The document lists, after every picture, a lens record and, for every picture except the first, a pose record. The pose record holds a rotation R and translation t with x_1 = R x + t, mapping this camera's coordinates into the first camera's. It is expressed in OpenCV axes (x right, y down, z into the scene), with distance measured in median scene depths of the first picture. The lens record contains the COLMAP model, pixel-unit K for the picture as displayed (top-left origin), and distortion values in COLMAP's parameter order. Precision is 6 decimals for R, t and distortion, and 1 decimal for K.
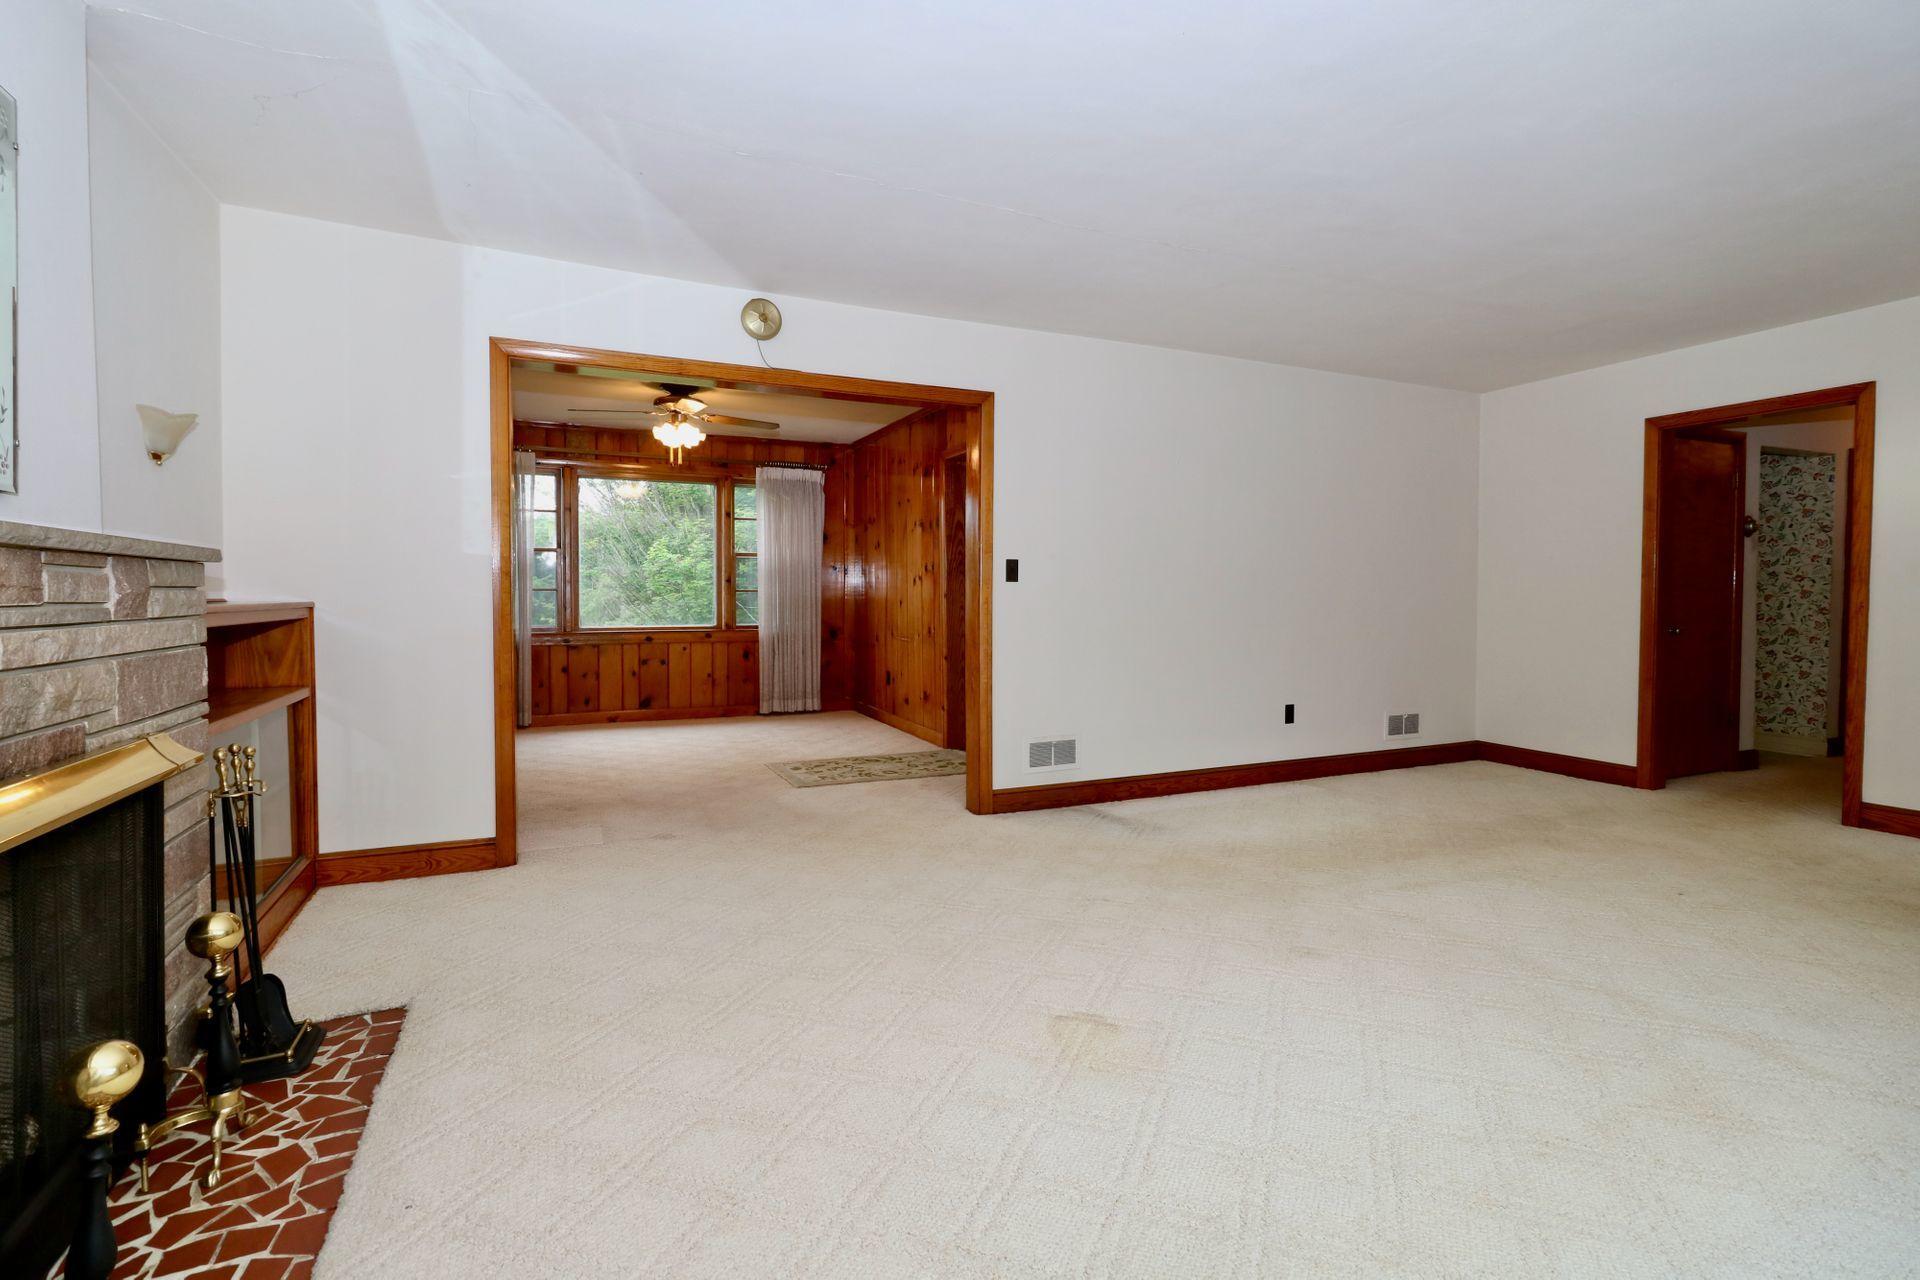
lens RADIAL K [[881.4, 0, 967.0], [0, 881.4, 619.8], [0, 0, 1]] dist [0.000650, -0.000095]
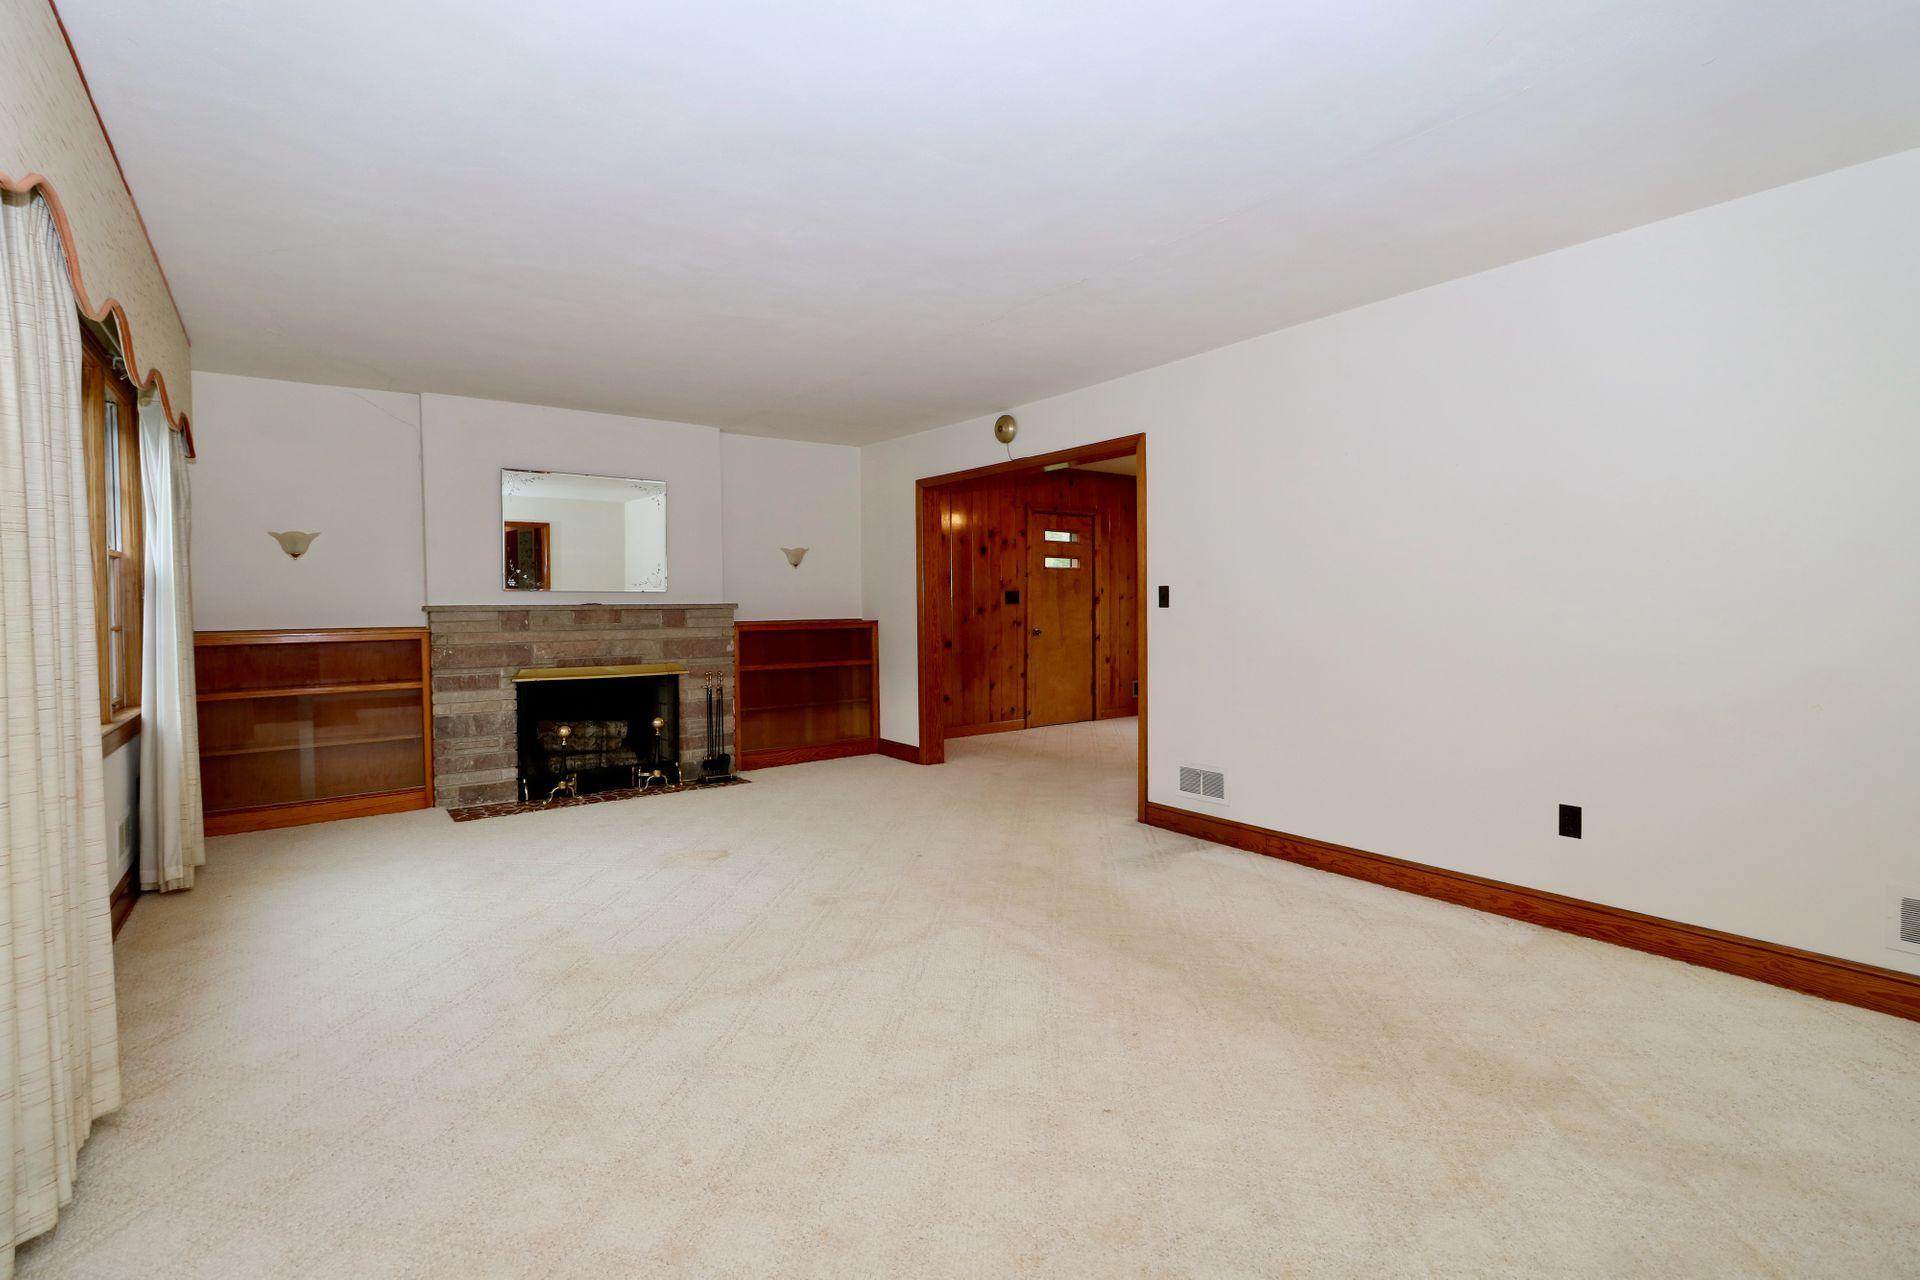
lens RADIAL K [[875.8, 0, 969.1], [0, 875.8, 635.9], [0, 0, 1]] dist [-0.020462, -0.000117]
pose [[0.203354, 0.028861, -0.978680, 1.077706], [-0.020812, 0.999467, 0.025149, -0.032507], [0.978884, 0.015254, 0.203846, 0.598279]]
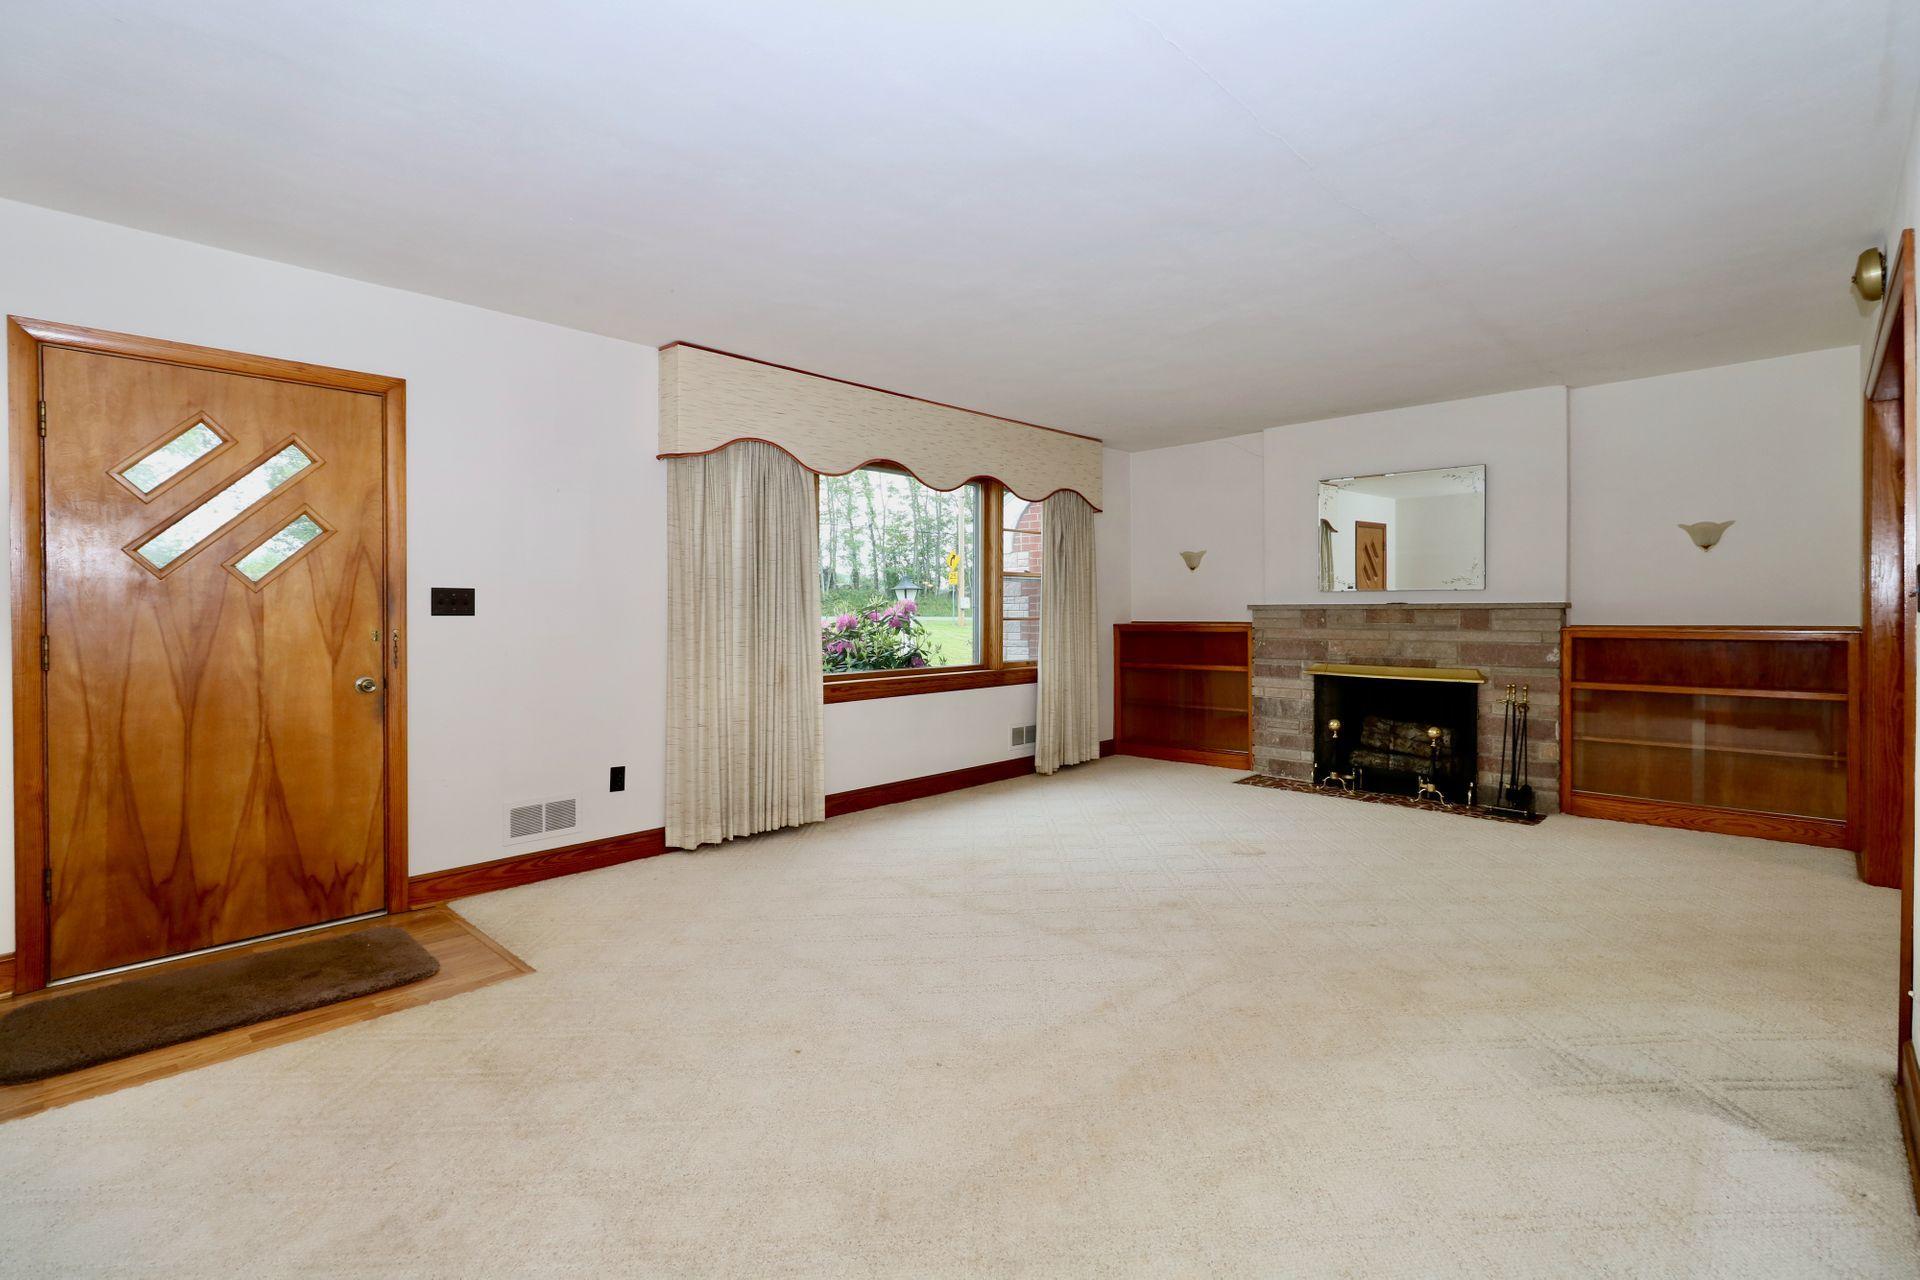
lens RADIAL K [[881.4, 0, 967.0], [0, 881.4, 619.8], [0, 0, 1]] dist [0.000650, -0.000095]
pose [[-0.933493, 0.005186, -0.358558, 0.728982], [-0.009628, 0.999172, 0.039518, -0.057793], [0.358466, 0.040342, -0.932671, 1.331663]]
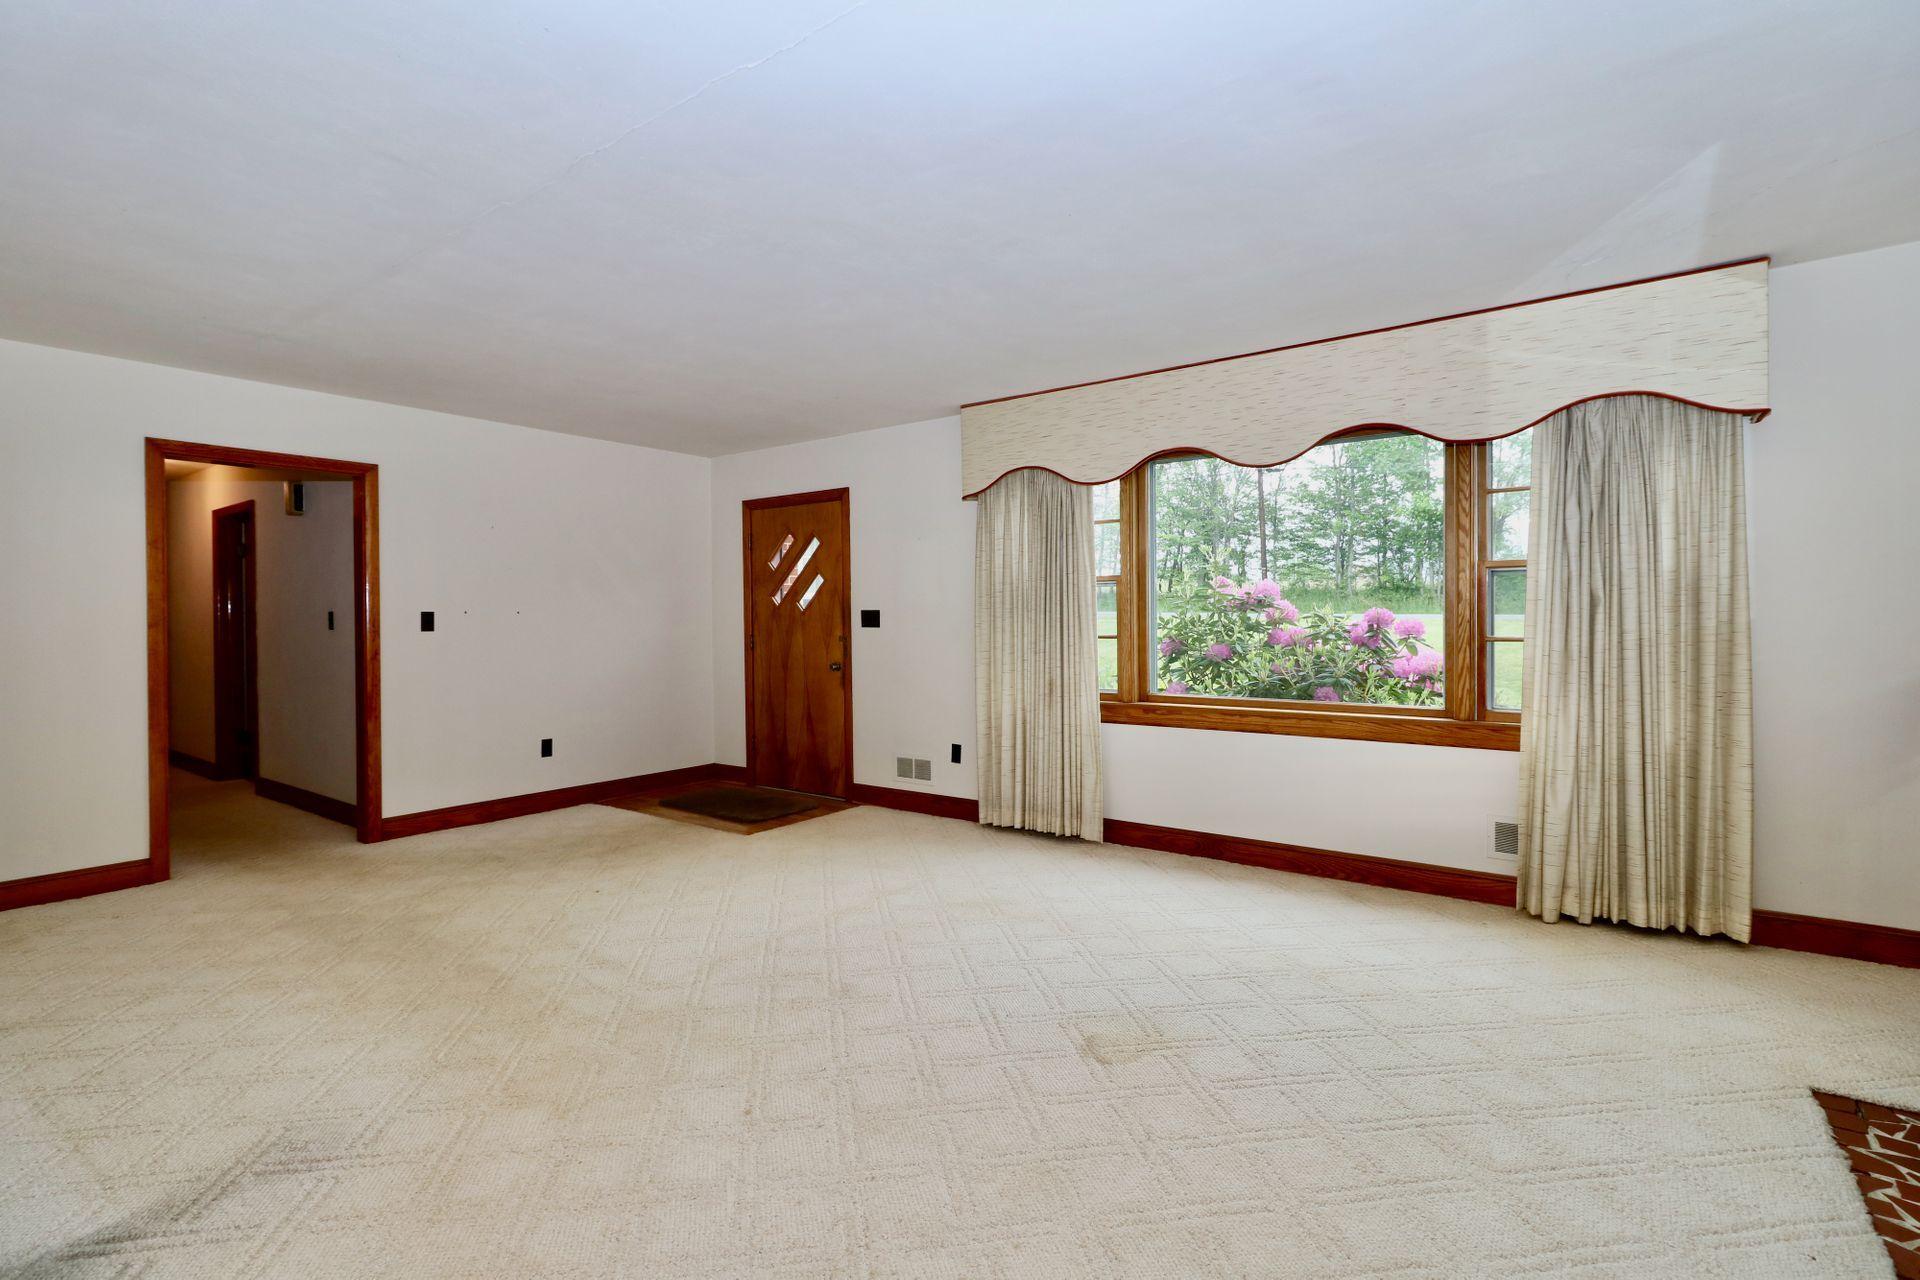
lens RADIAL K [[883.6, 0, 978.2], [0, 883.6, 640.8], [0, 0, 1]] dist [-0.003206, -0.000548]
pose [[-0.483137, -0.022498, 0.875256, -0.392732], [0.031702, 0.998565, 0.043167, -0.055771], [-0.874971, 0.048603, -0.481730, 0.864359]]
